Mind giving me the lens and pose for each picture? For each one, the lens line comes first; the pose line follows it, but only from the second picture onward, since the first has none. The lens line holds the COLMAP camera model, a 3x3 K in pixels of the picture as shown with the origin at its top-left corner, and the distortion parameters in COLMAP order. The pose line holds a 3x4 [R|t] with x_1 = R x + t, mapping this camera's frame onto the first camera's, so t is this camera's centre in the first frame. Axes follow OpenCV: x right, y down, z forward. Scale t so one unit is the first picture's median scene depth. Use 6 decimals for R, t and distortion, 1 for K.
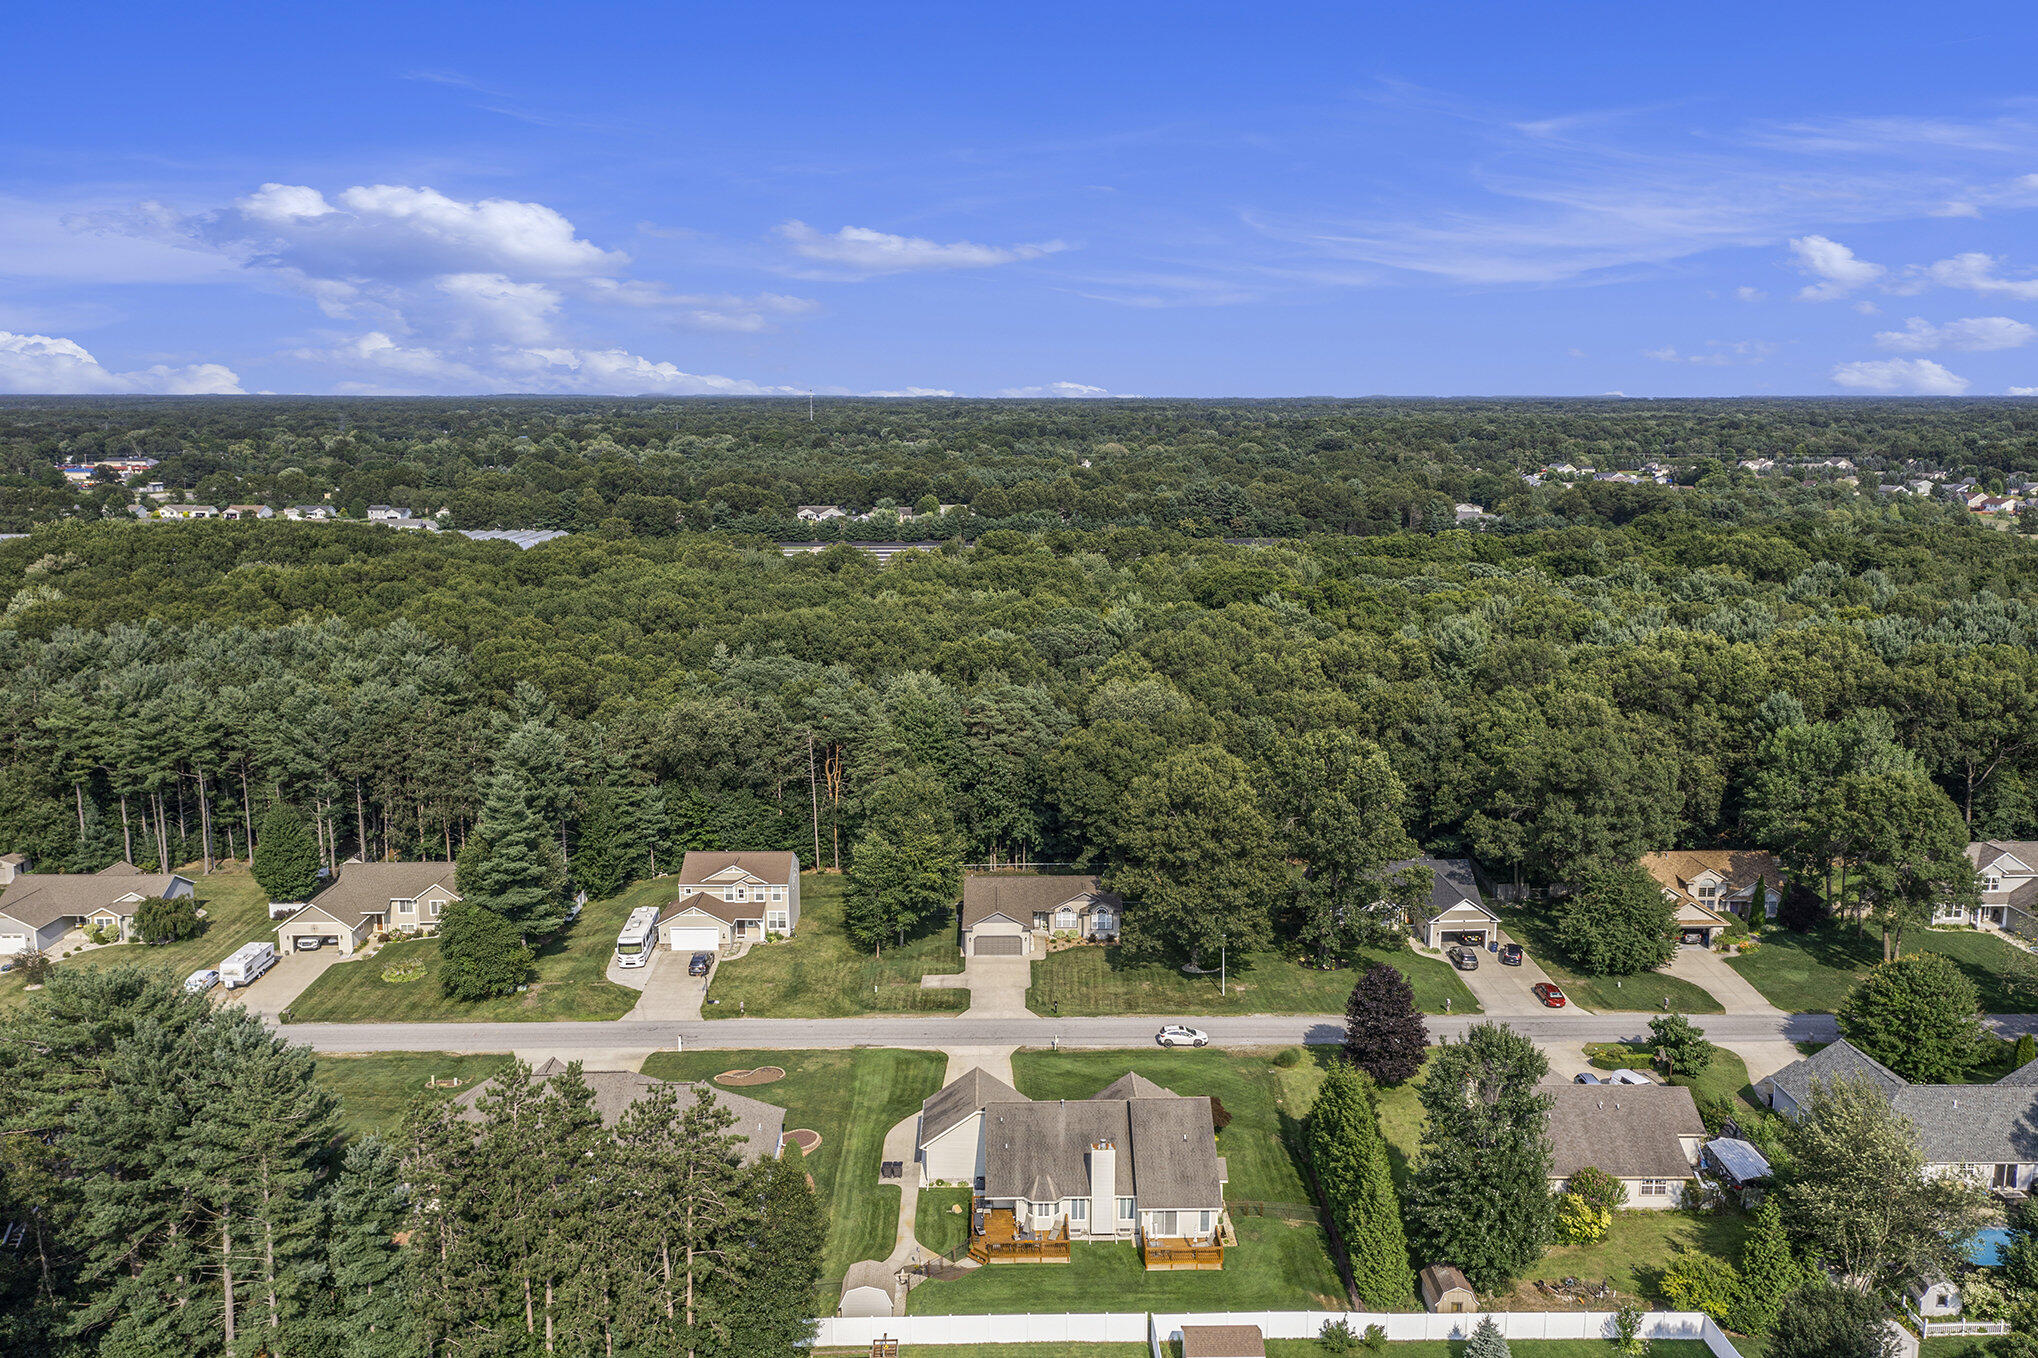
lens RADIAL K [[1563.7, 0, 1019.0], [0, 1563.7, 679.0], [0, 0, 1]] dist [-0.004136, -0.001753]
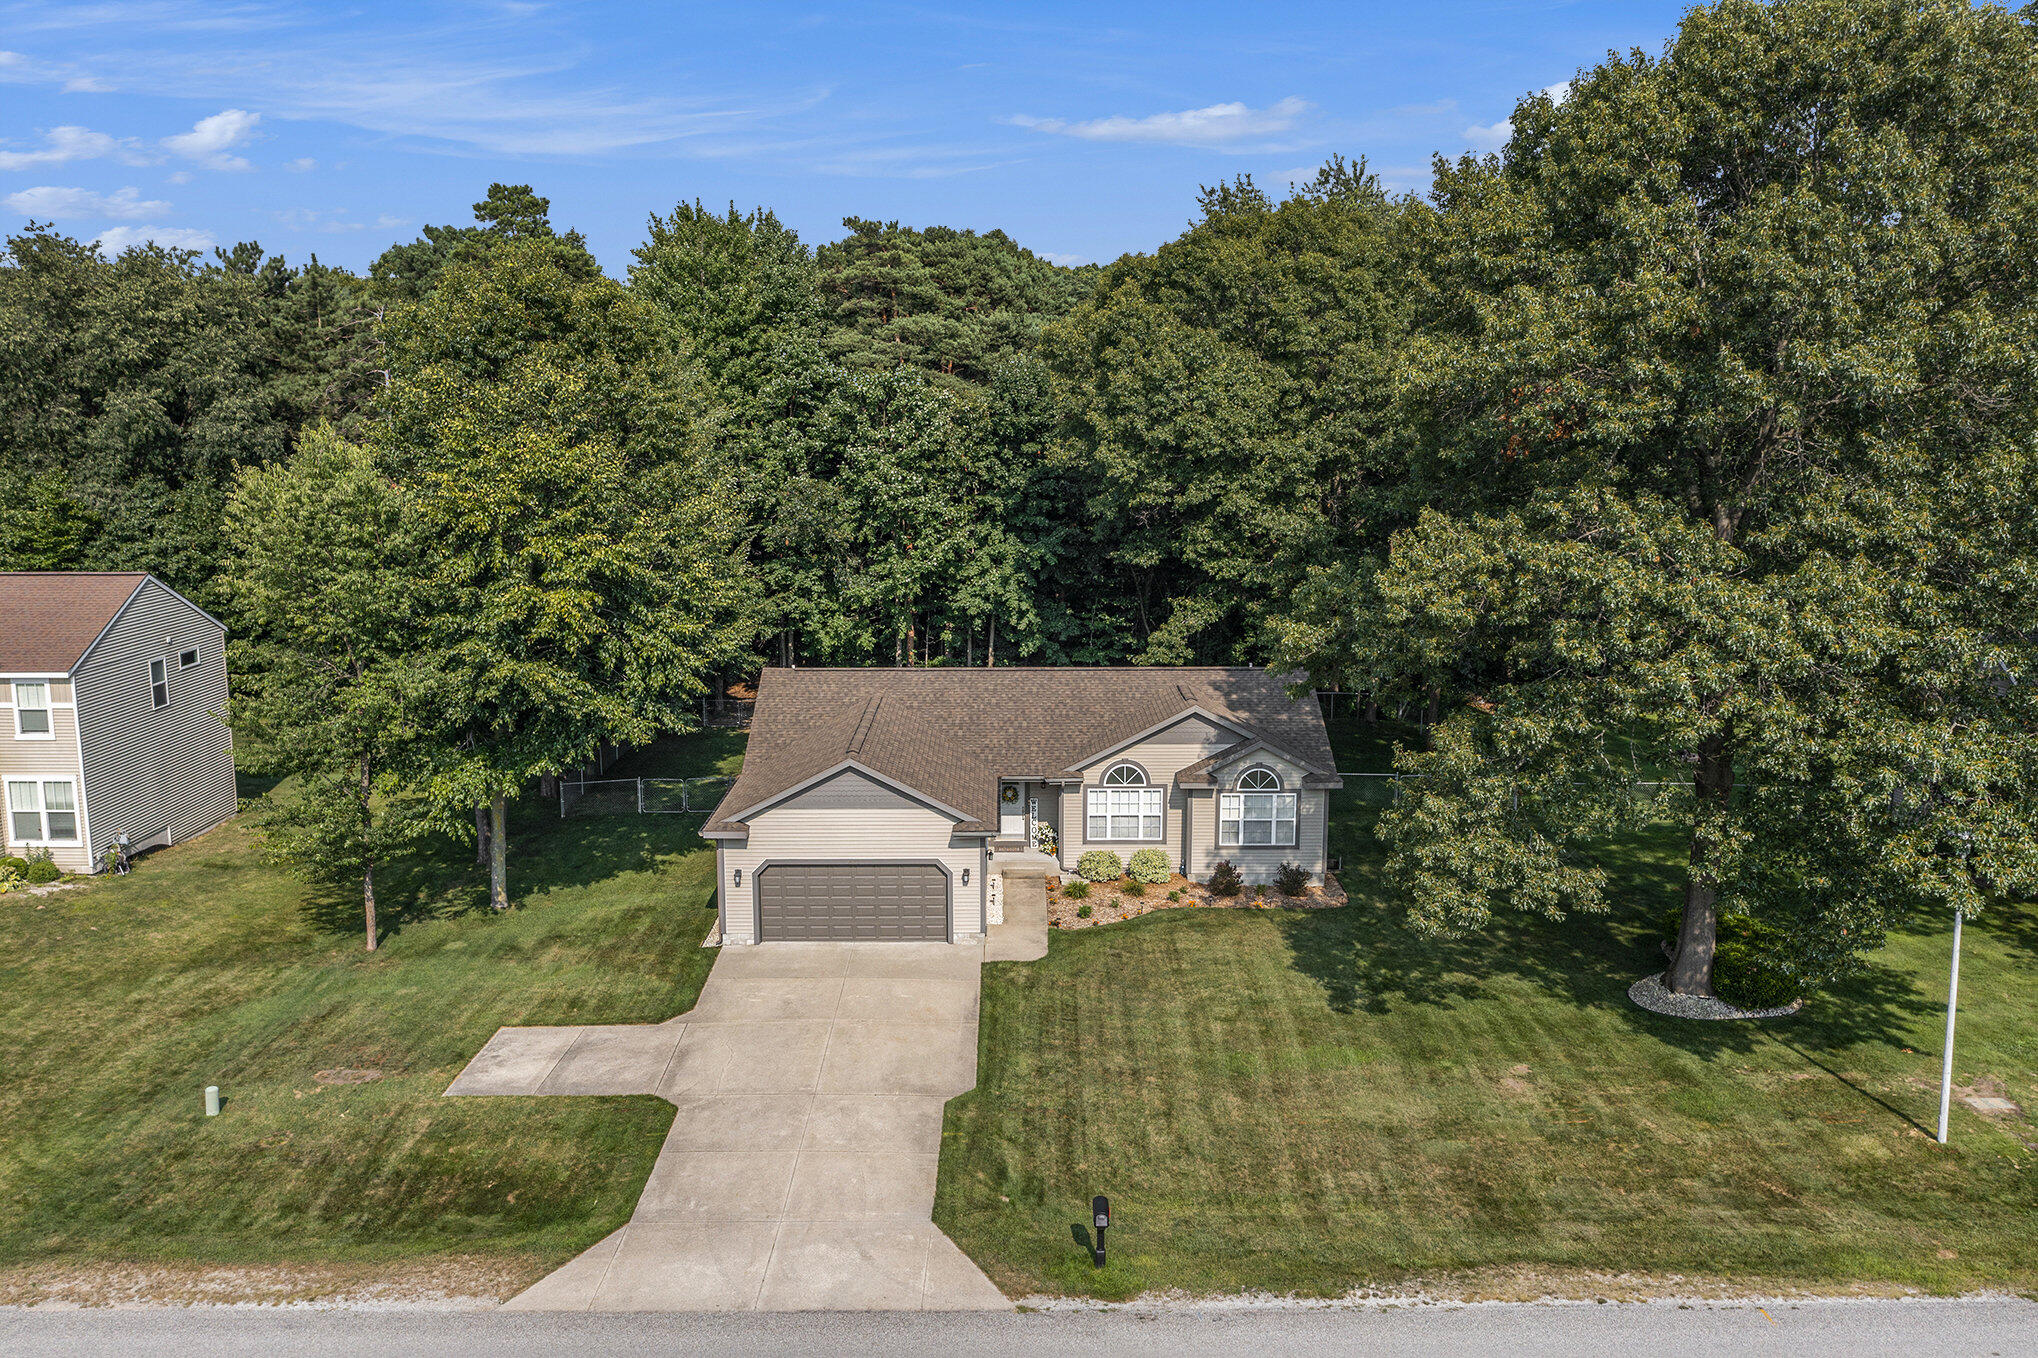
lens RADIAL K [[1563.7, 0, 1019.0], [0, 1563.7, 679.0], [0, 0, 1]] dist [-0.004136, -0.001753]
pose [[0.999977, 0.001749, -0.006559, 0.013836], [-0.001780, 0.999987, -0.004855, 0.132848], [0.006551, 0.004867, 0.999967, 0.734283]]
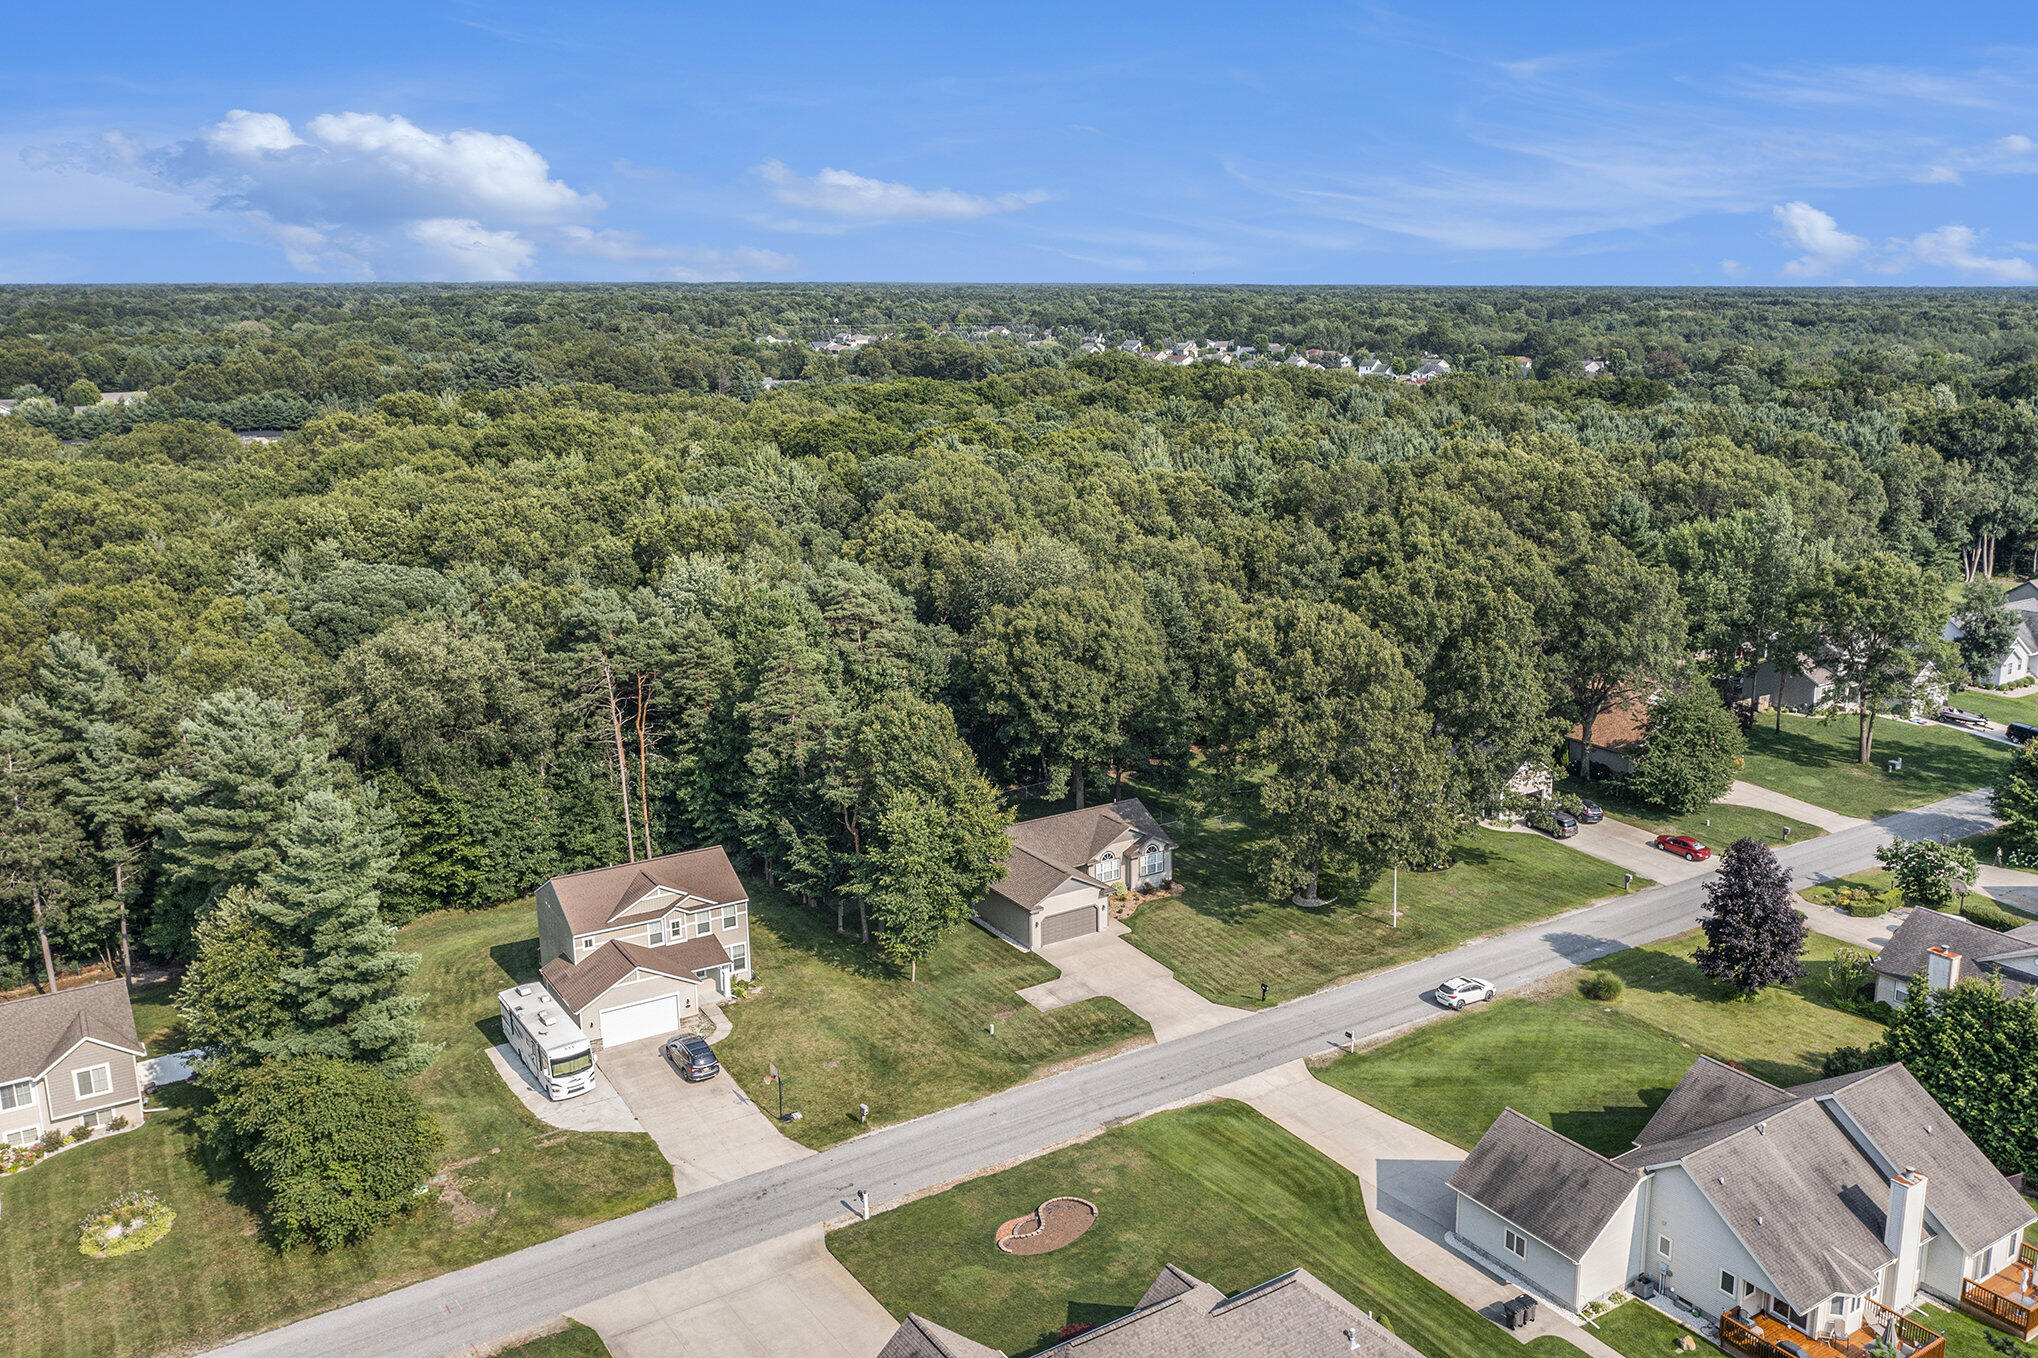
lens RADIAL K [[1600.4, 0, 1019.9], [0, 1600.4, 630.4], [0, 0, 1]] dist [-0.000414, -0.000869]
pose [[0.844777, -0.109856, 0.523721, -0.374845], [0.091535, 0.993941, 0.060842, -0.002507], [-0.527232, -0.003459, 0.849714, 0.404043]]
